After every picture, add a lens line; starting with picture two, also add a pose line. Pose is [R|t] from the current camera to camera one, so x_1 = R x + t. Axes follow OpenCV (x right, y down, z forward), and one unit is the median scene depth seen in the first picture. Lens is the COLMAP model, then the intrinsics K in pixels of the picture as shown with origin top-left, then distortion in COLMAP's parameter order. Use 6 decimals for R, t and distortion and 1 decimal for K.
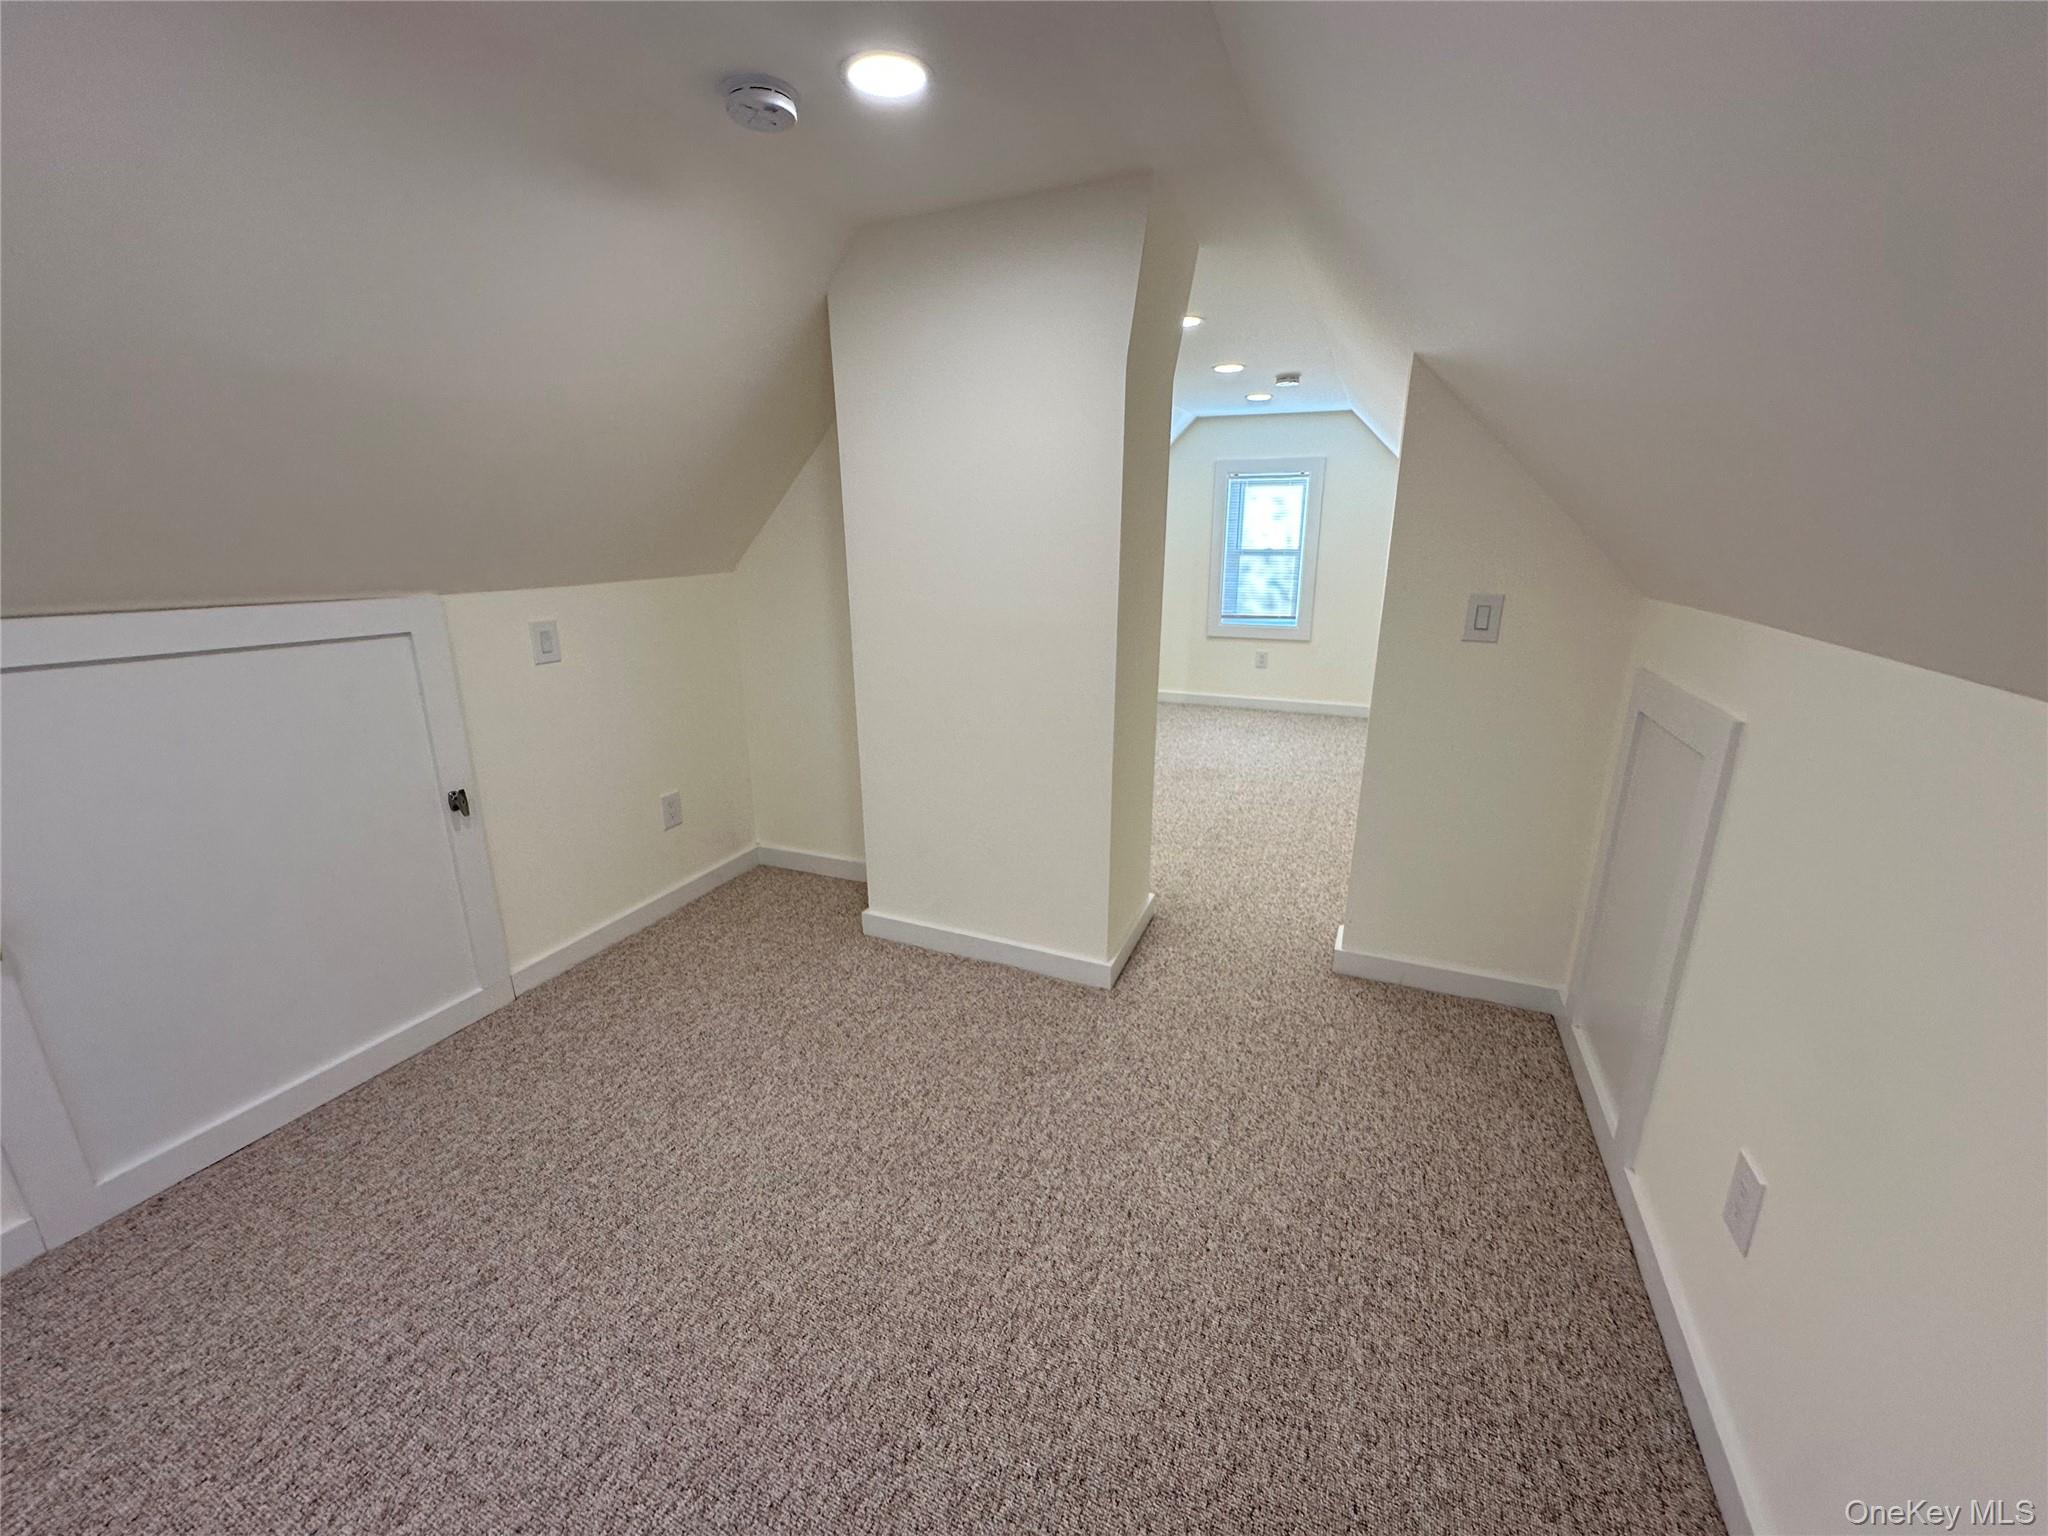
lens RADIAL K [[813.6, 0, 1024.5], [0, 813.6, 764.8], [0, 0, 1]] dist [-0.002539, 0.000955]
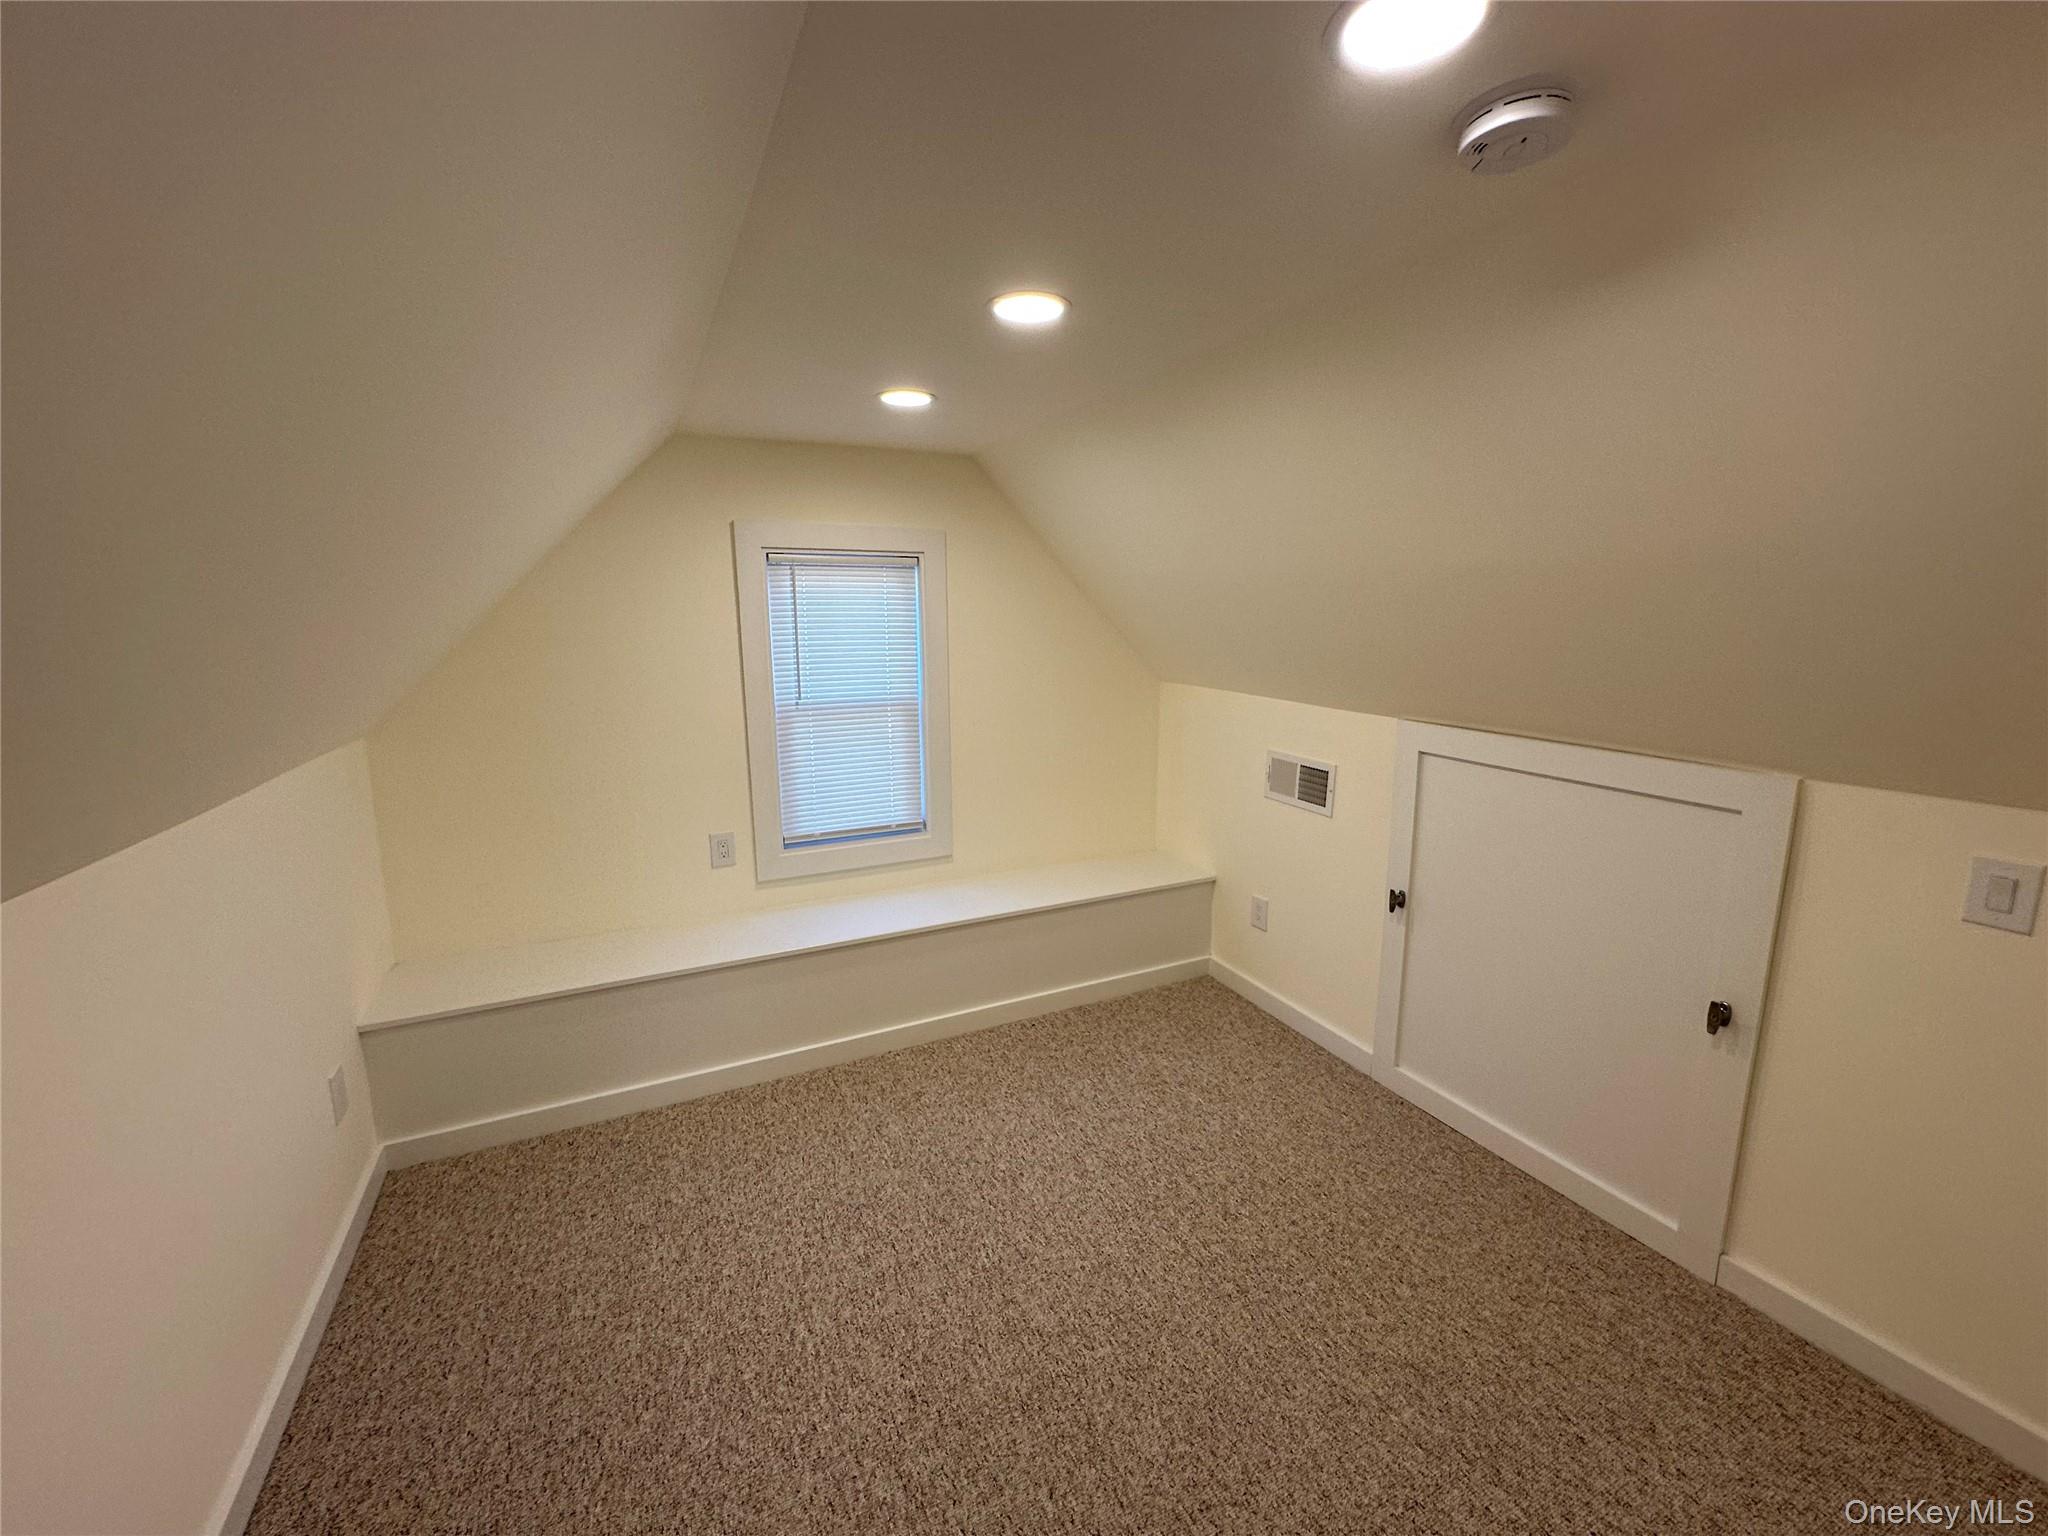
lens RADIAL K [[813.6, 0, 1023.9], [0, 813.6, 767.7], [0, 0, 1]] dist [-0.002539, 0.000955]
pose [[-0.649461, 0.144174, -0.746602, 0.494015], [-0.203210, 0.913241, 0.353123, -0.488680], [0.732739, 0.381056, -0.563817, 1.265821]]
